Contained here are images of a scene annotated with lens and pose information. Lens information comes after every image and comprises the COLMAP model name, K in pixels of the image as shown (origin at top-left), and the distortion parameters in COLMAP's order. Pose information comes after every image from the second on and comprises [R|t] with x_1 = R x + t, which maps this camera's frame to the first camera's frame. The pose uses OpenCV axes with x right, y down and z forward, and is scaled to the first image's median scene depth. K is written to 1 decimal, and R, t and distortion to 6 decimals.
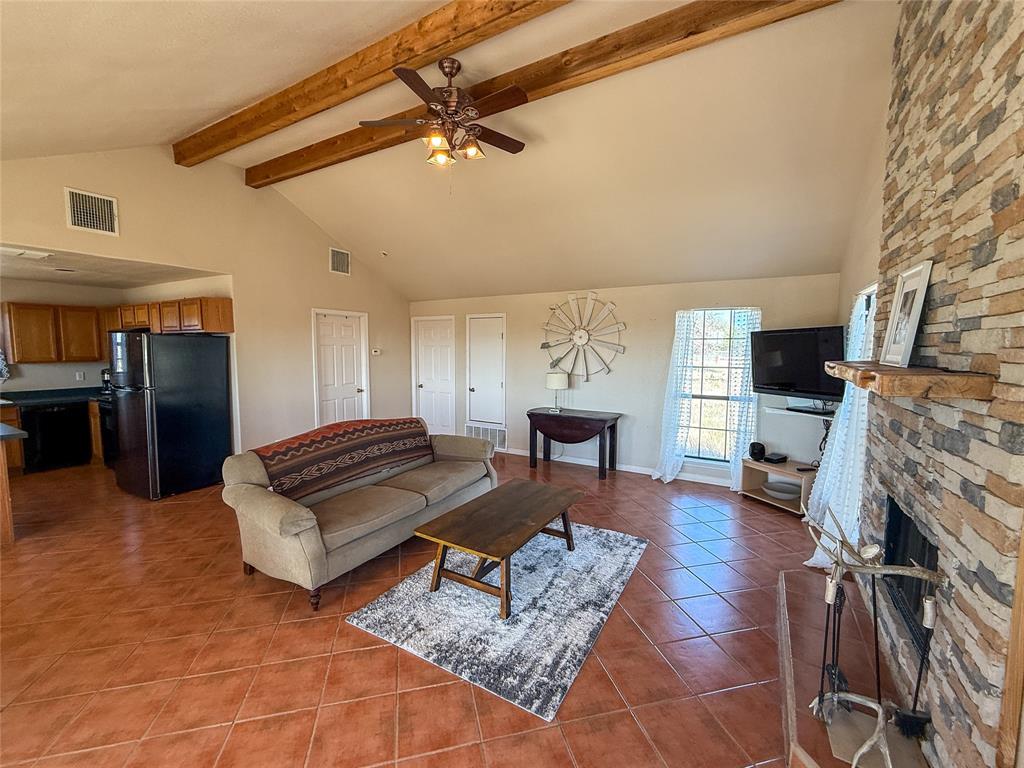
lens RADIAL K [[421.2, 0, 505.0], [0, 421.2, 385.5], [0, 0, 1]] dist [-0.004166, 0.000393]
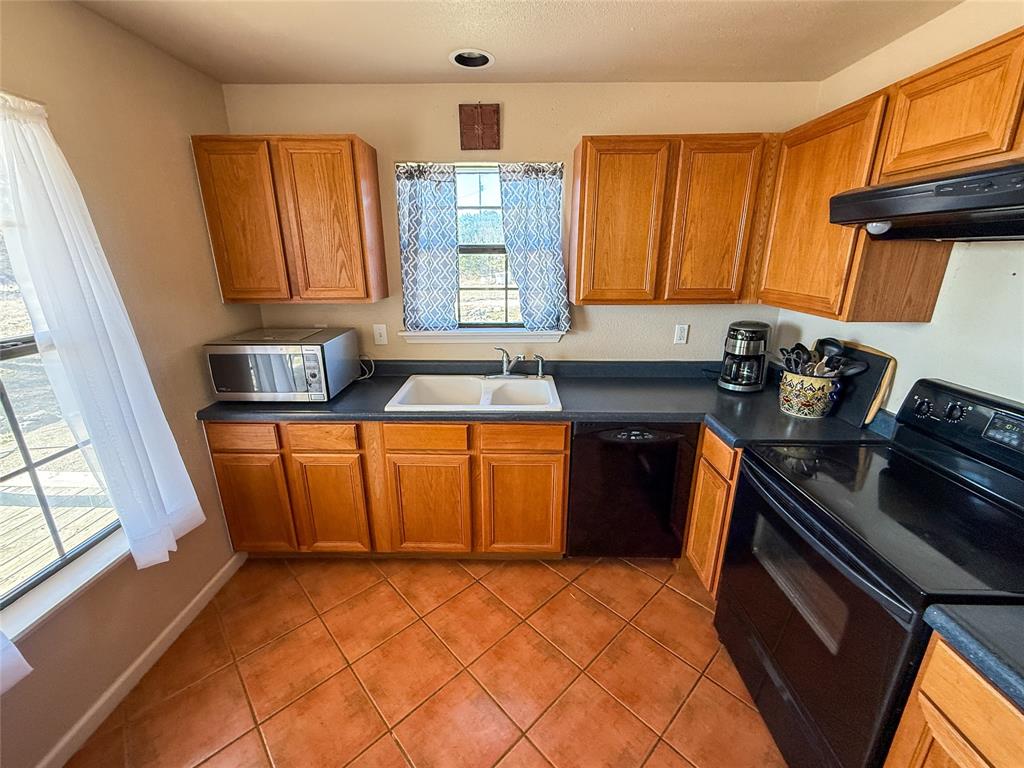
lens RADIAL K [[421.2, 0, 512.9], [0, 421.2, 382.6], [0, 0, 1]] dist [-0.004166, 0.000393]
pose [[0.503396, 0.243062, -0.829164, -0.798450], [-0.074004, 0.968221, 0.238896, -0.068145], [0.860881, -0.058898, 0.505386, 0.694478]]
